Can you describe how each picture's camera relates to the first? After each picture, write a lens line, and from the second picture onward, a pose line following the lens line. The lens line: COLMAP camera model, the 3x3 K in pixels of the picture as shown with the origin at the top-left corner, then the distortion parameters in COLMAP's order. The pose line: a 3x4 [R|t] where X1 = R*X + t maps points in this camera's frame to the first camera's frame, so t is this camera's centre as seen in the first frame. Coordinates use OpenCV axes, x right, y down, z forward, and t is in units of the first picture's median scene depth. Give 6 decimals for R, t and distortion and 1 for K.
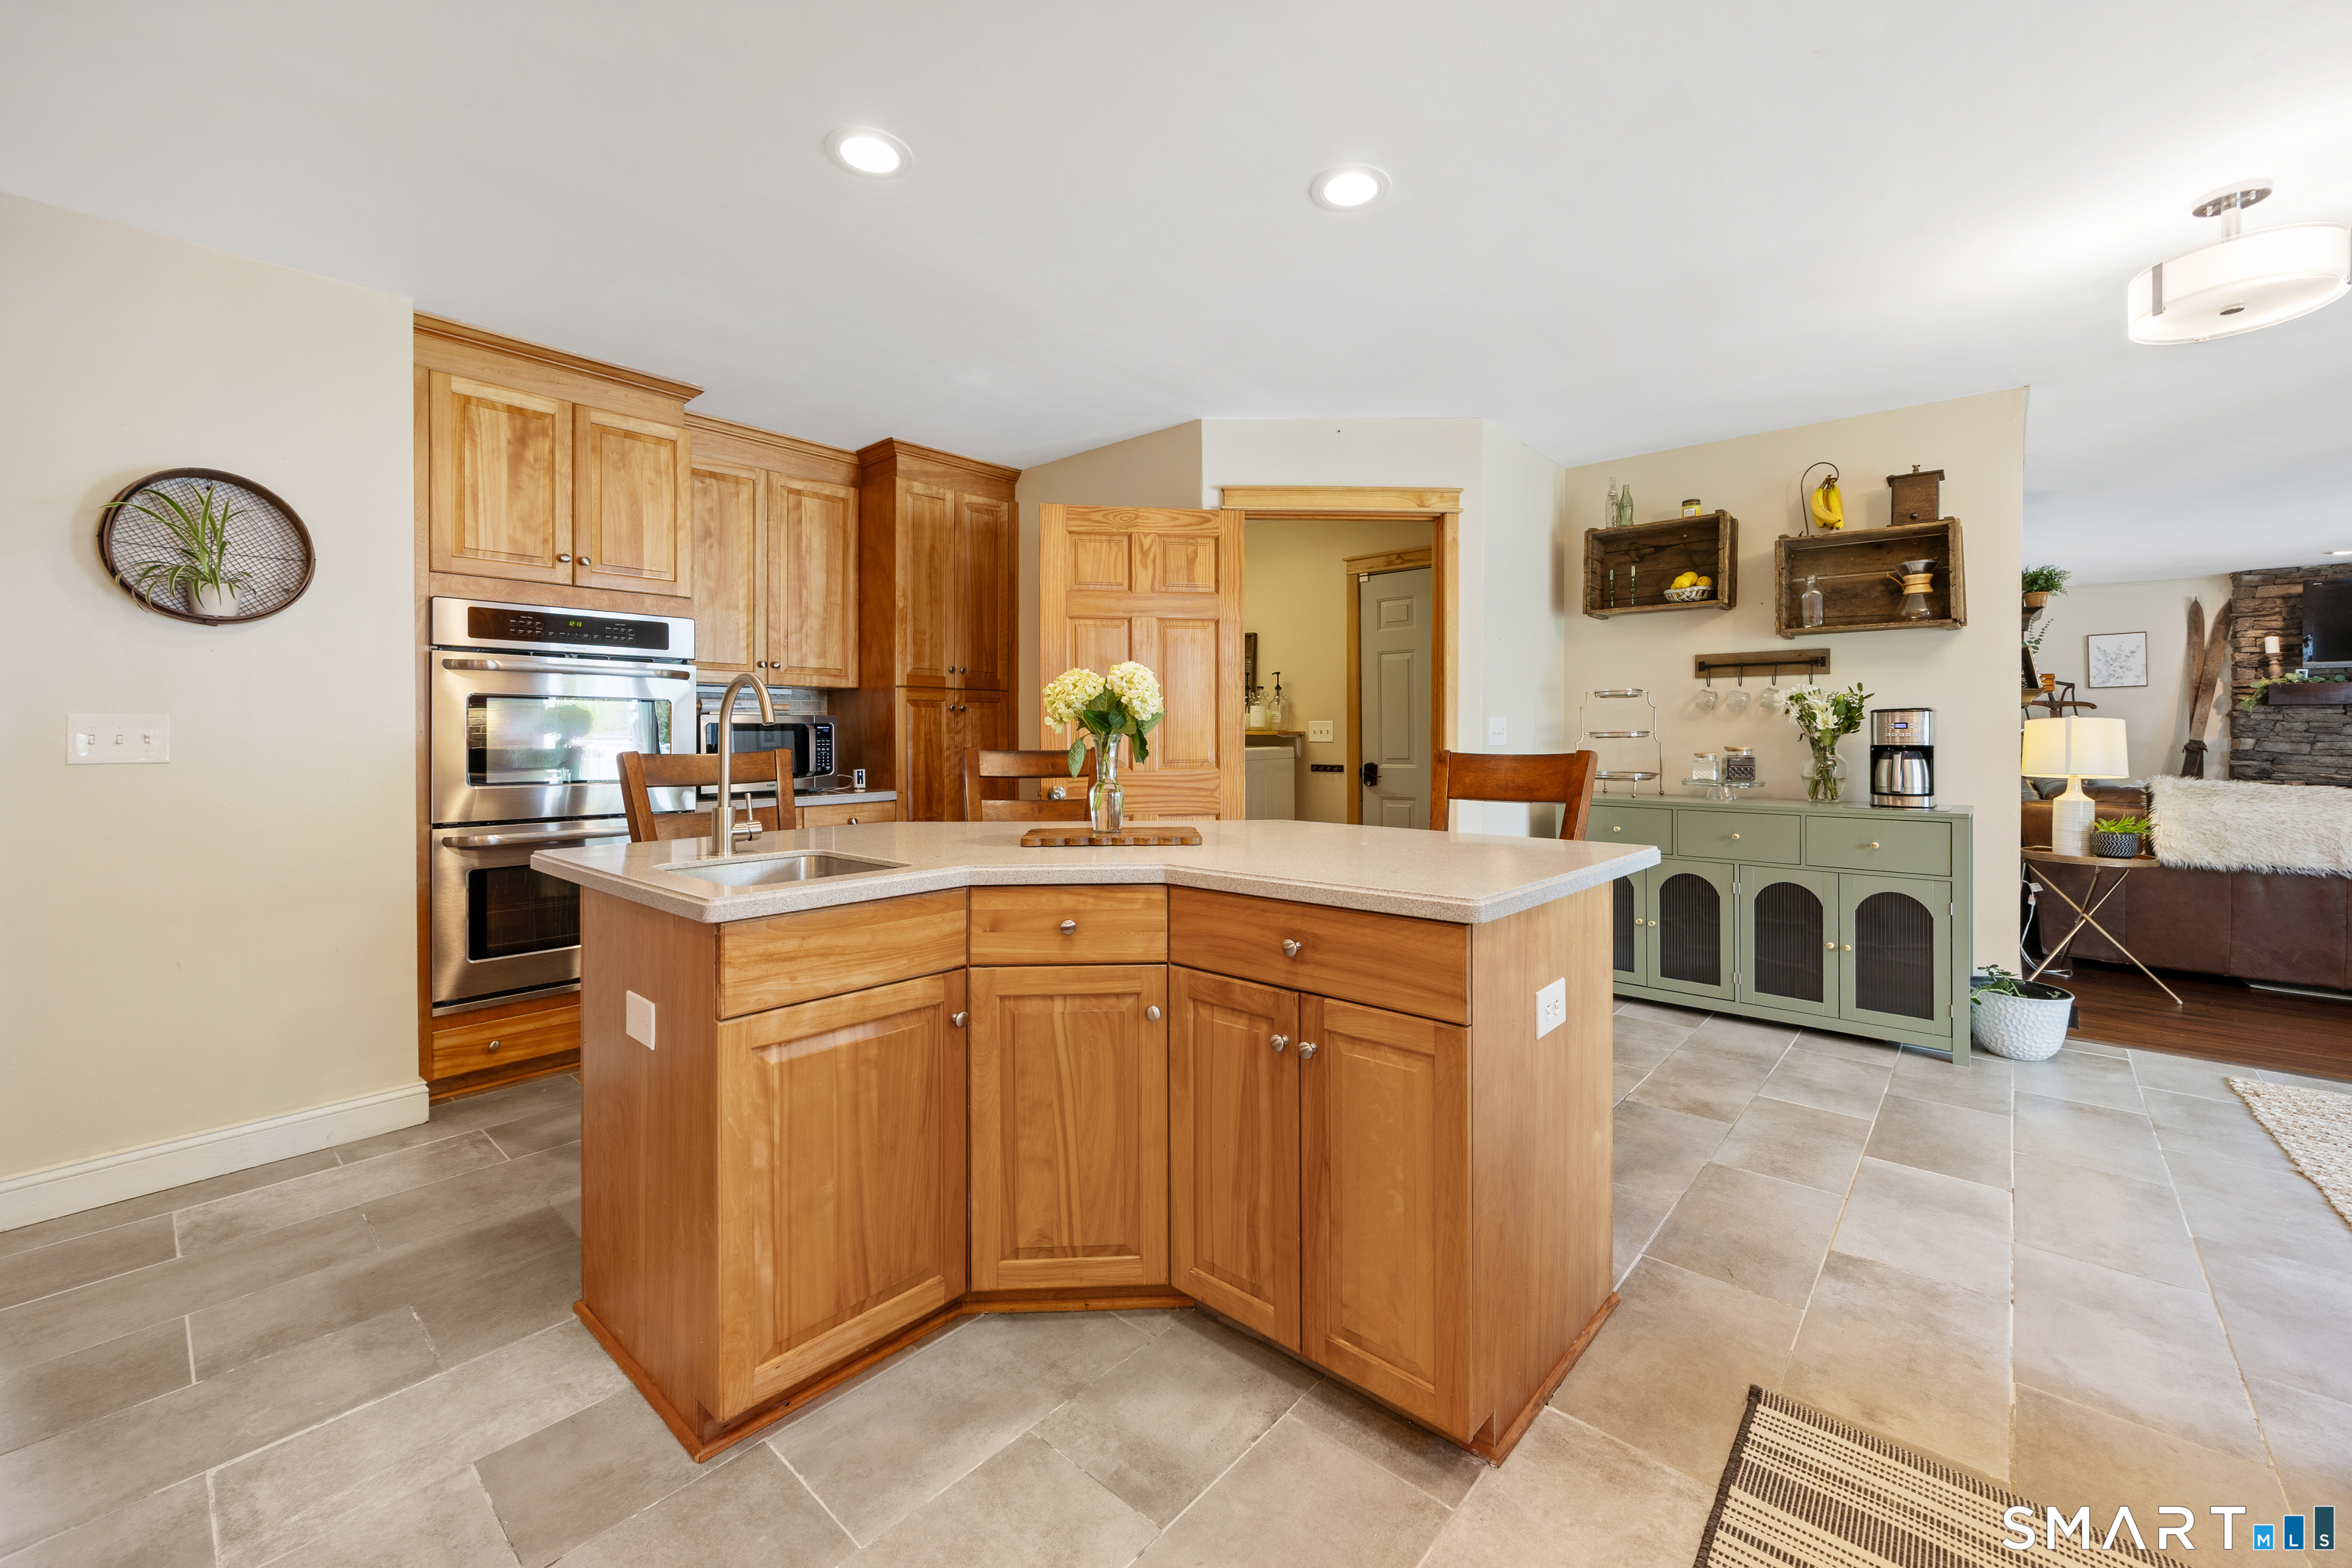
lens RADIAL K [[934.9, 0, 1172.9], [0, 934.9, 754.2], [0, 0, 1]] dist [-0.000620, -0.000270]
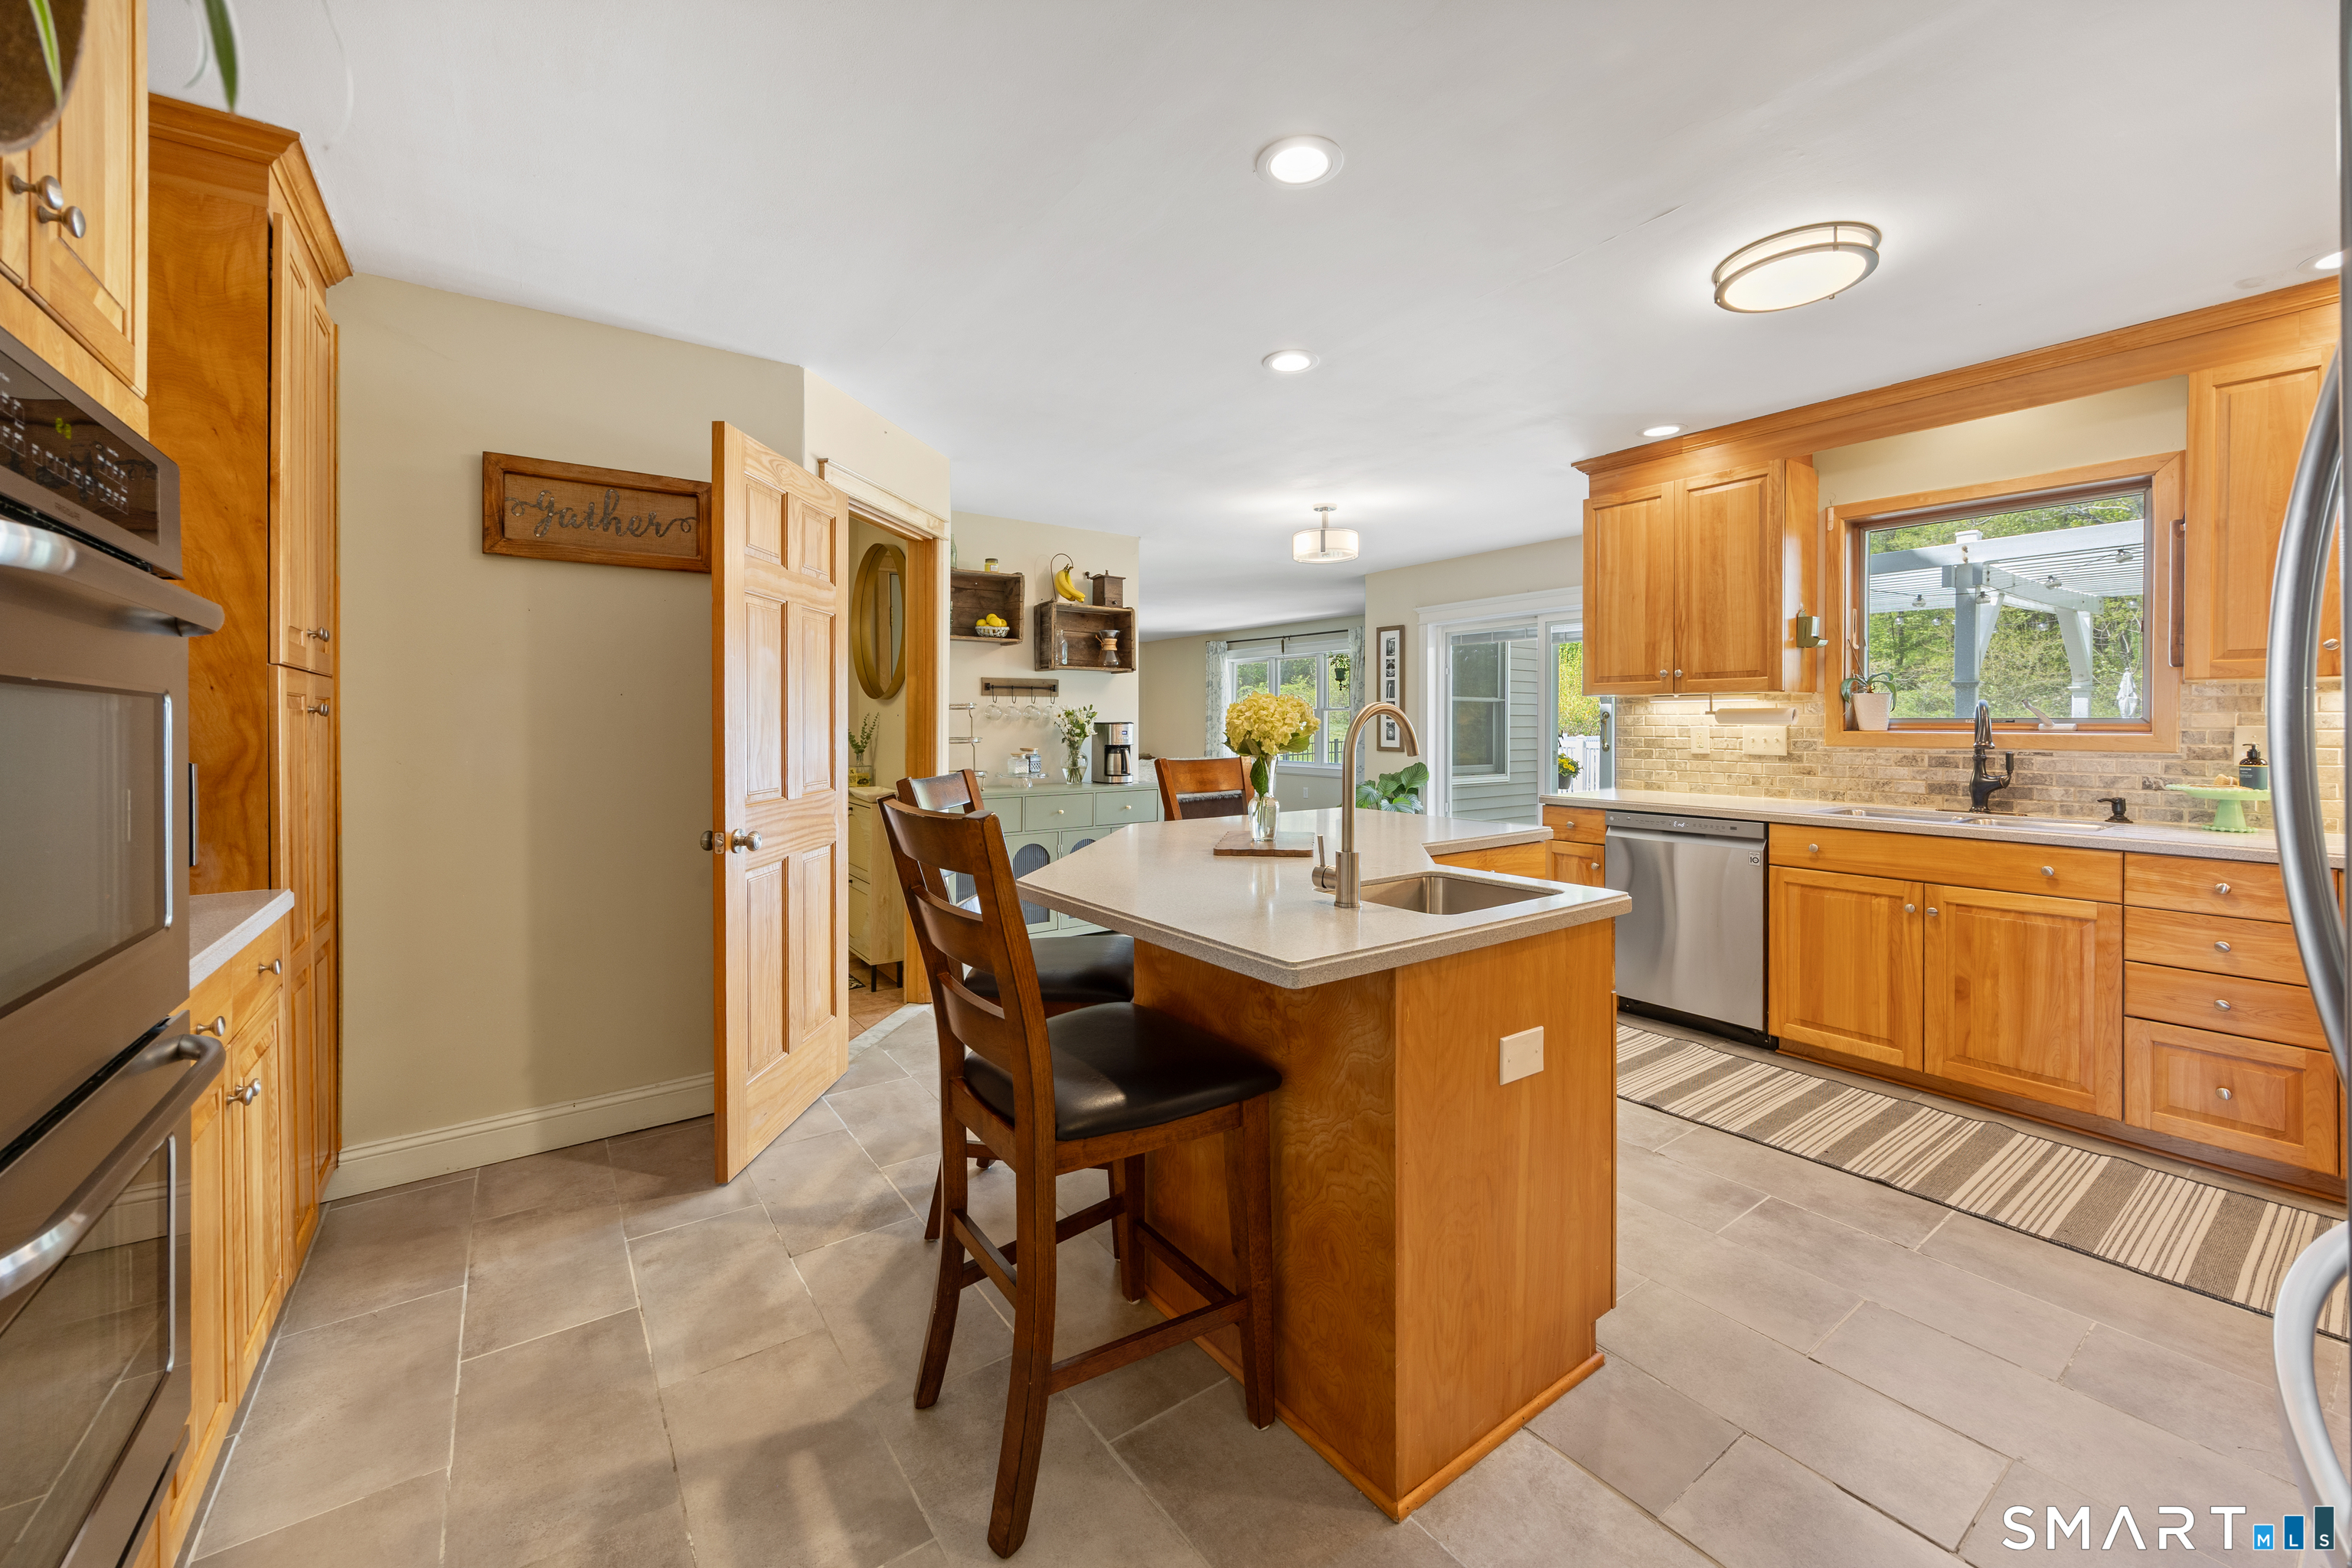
lens RADIAL K [[913.1, 0, 1172.7], [0, 913.1, 735.7], [0, 0, 1]] dist [-0.002446, -0.000080]
pose [[0.217247, -0.012415, 0.976038, -0.652029], [0.027689, 0.999595, 0.006551, -0.028449], [-0.975724, 0.025602, 0.217502, 0.497651]]
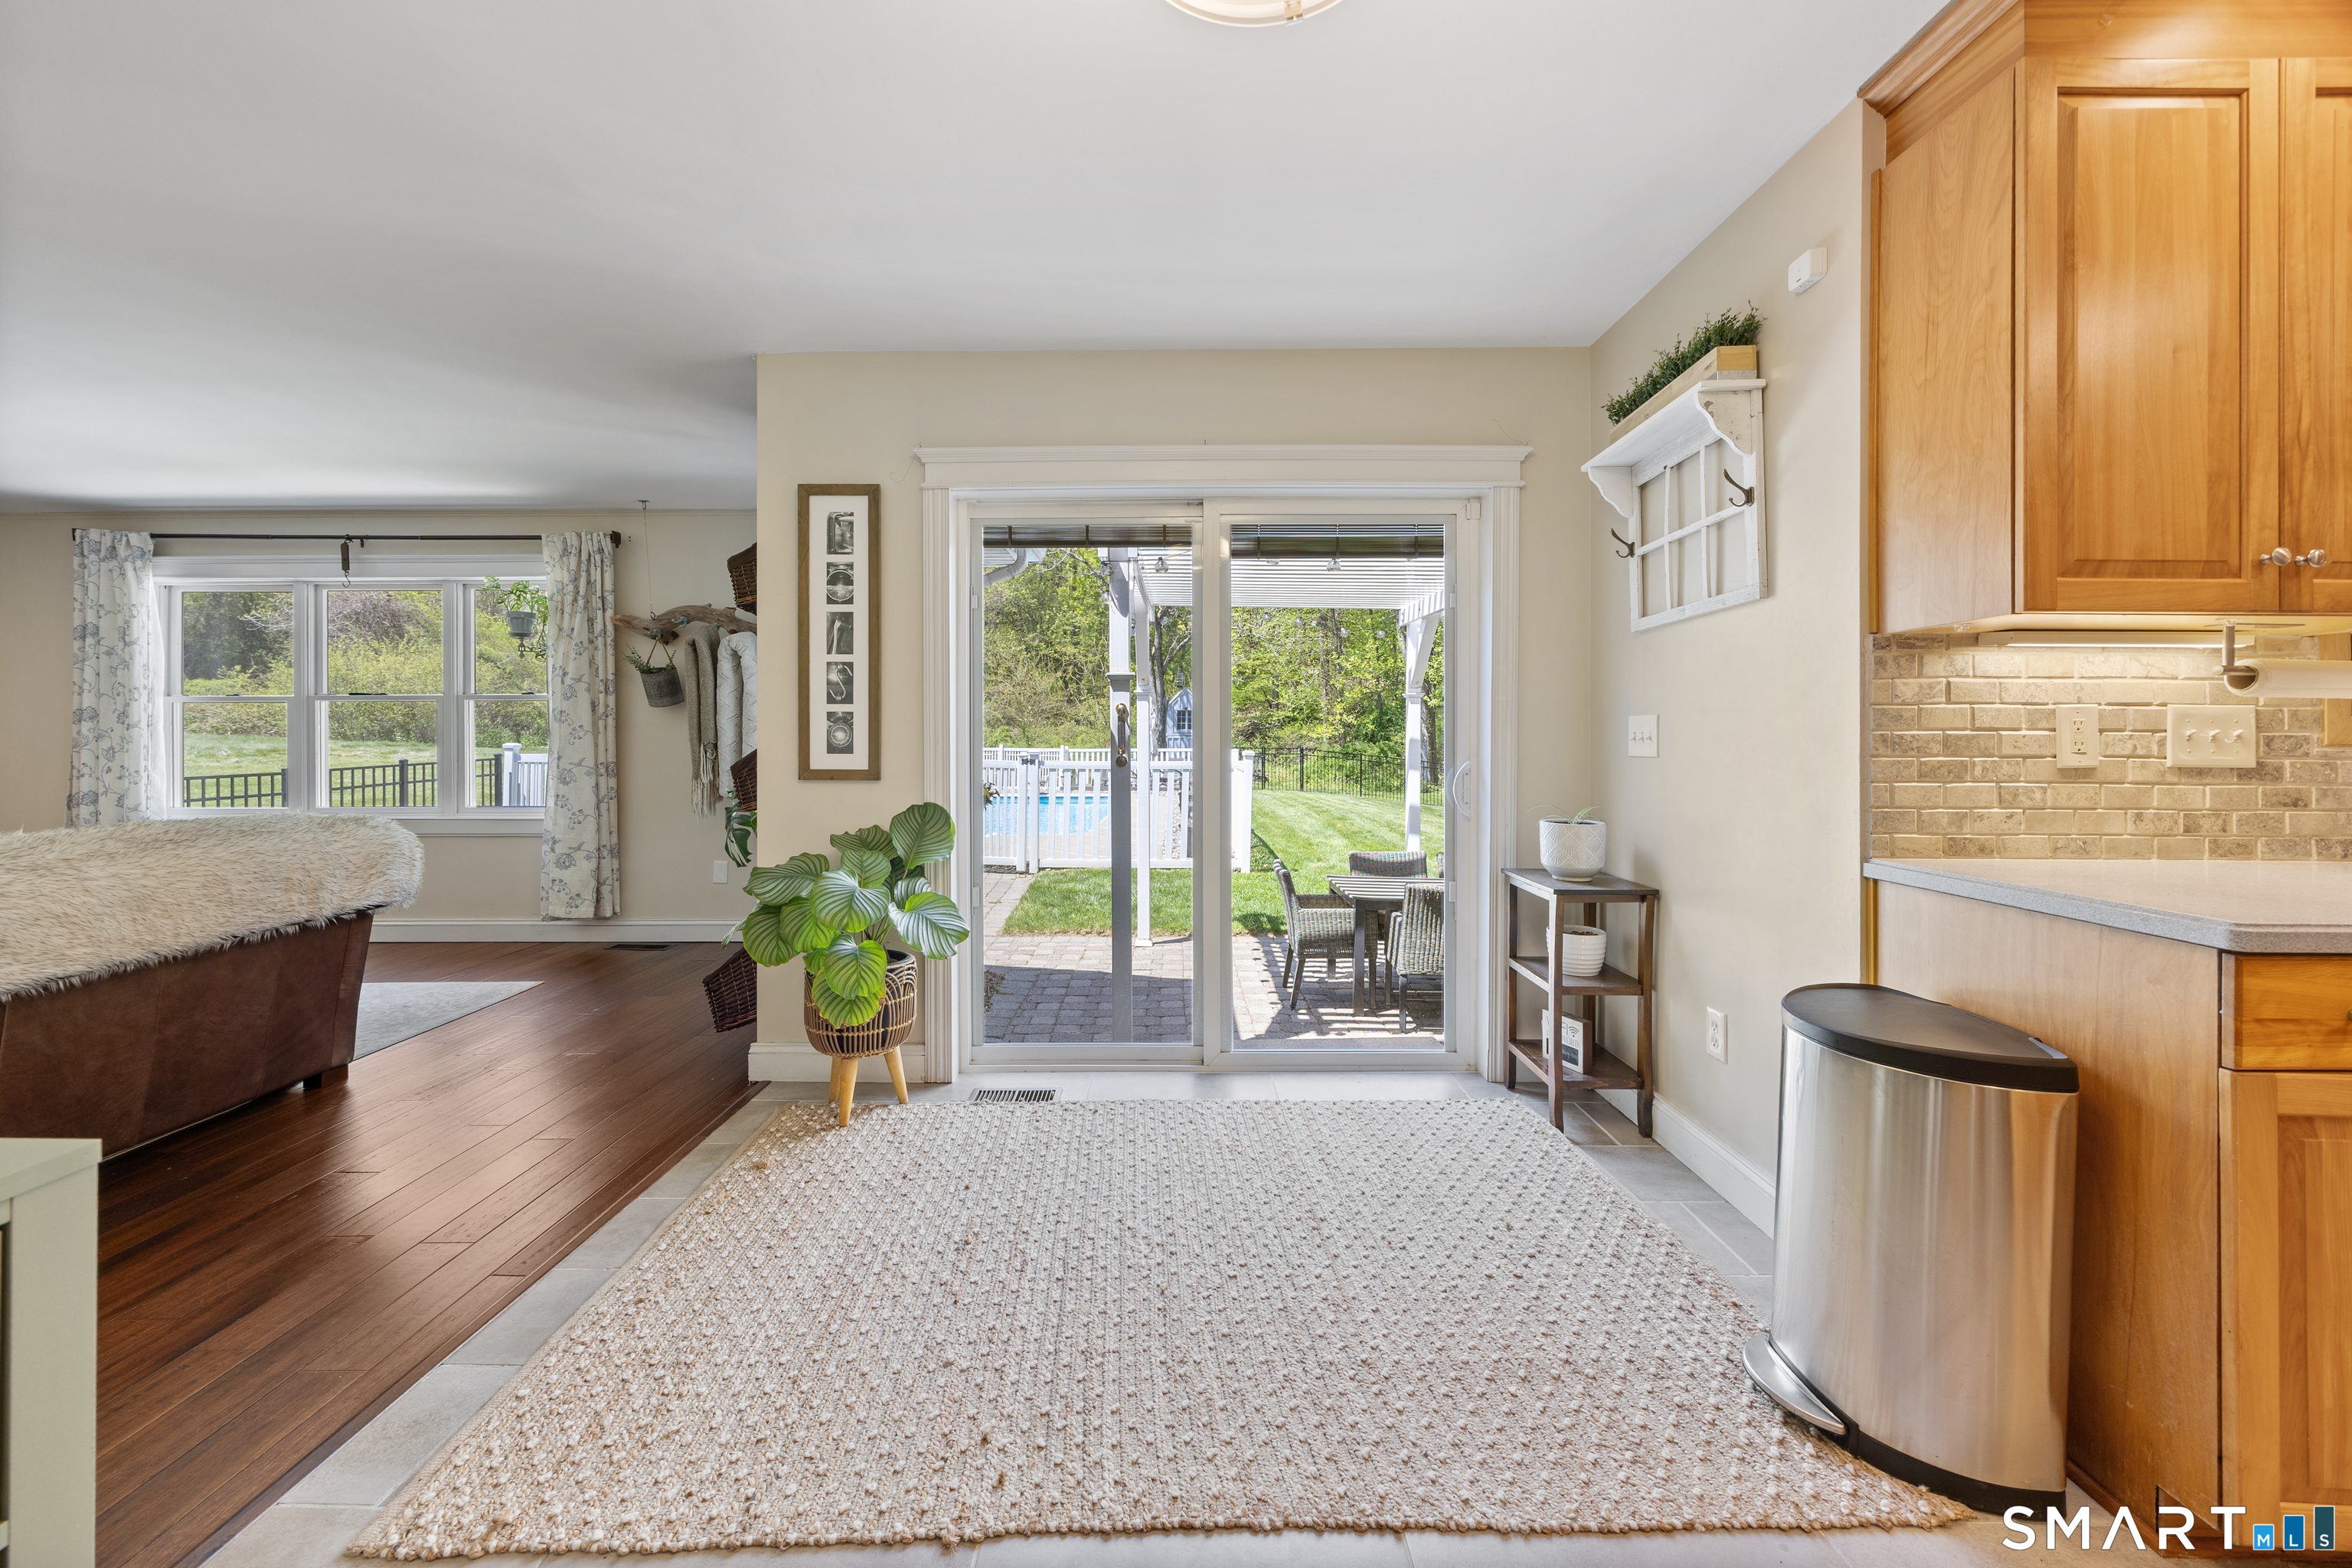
lens RADIAL K [[913.1, 0, 1172.7], [0, 913.1, 735.7], [0, 0, 1]] dist [-0.002446, -0.000080]
pose [[-0.666722, 0.002456, 0.745302, 0.455274], [0.019780, 0.999701, 0.014400, -0.016028], [-0.745044, 0.024342, -0.666571, 0.774129]]
